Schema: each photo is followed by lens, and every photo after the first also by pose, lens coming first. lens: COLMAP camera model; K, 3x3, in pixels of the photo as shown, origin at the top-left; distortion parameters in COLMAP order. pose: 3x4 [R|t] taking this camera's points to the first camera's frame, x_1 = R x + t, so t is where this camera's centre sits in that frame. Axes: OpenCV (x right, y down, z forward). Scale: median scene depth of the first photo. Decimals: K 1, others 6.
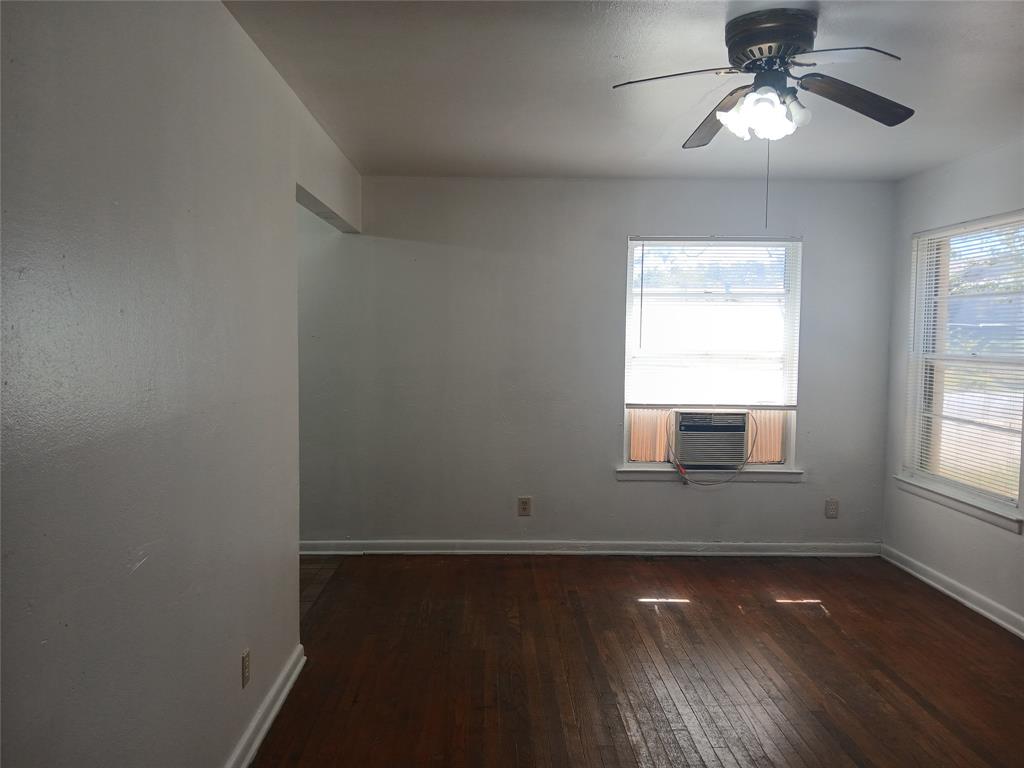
lens RADIAL K [[804.9, 0, 508.3], [0, 804.9, 385.6], [0, 0, 1]] dist [0.050613, -0.091725]
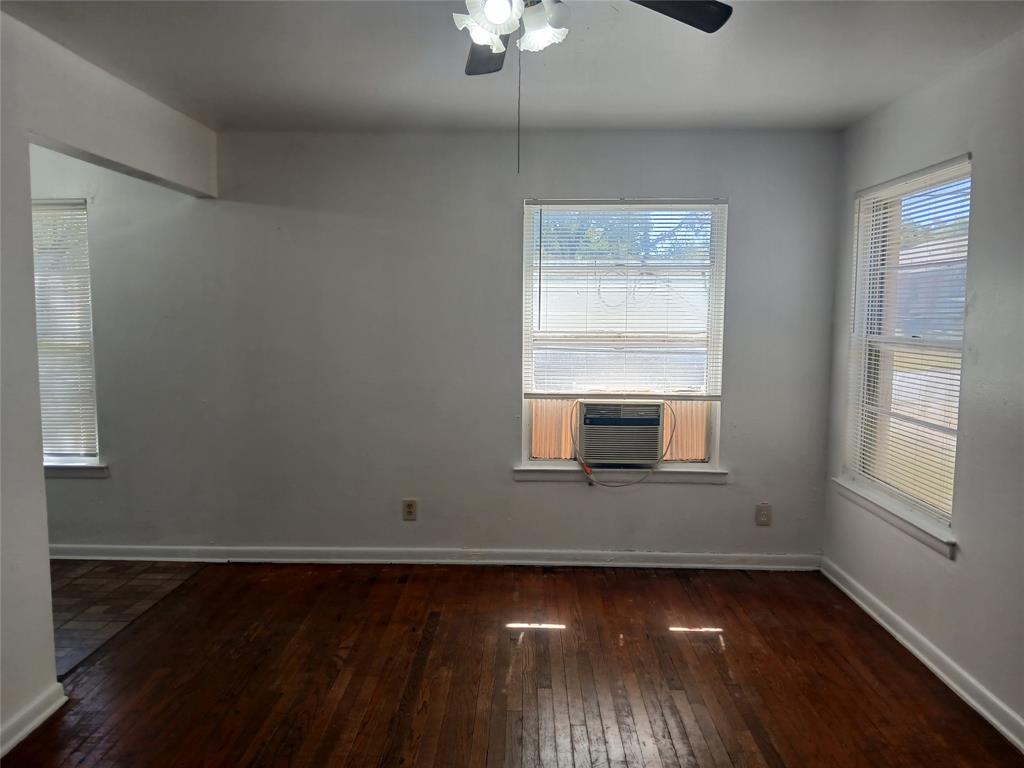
lens RADIAL K [[804.9, 0, 506.2], [0, 804.9, 388.1], [0, 0, 1]] dist [0.050613, -0.091725]
pose [[0.998605, 0.001048, -0.052792, 0.181819], [0.000595, 0.999516, 0.031113, -0.010949], [0.052799, -0.031101, 0.998121, 0.136056]]
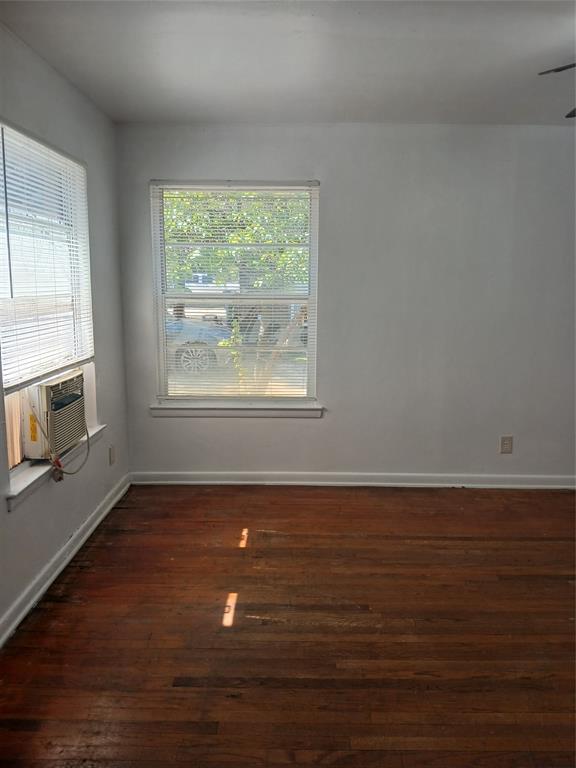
lens RADIAL K [[603.7, 0, 293.6], [0, 603.7, 368.8], [0, 0, 1]] dist [0.050613, -0.091725]
pose [[0.023841, -0.156401, 0.987406, -0.325181], [0.056060, 0.986342, 0.154879, -0.055470], [-0.998143, 0.051662, 0.032284, 0.798602]]
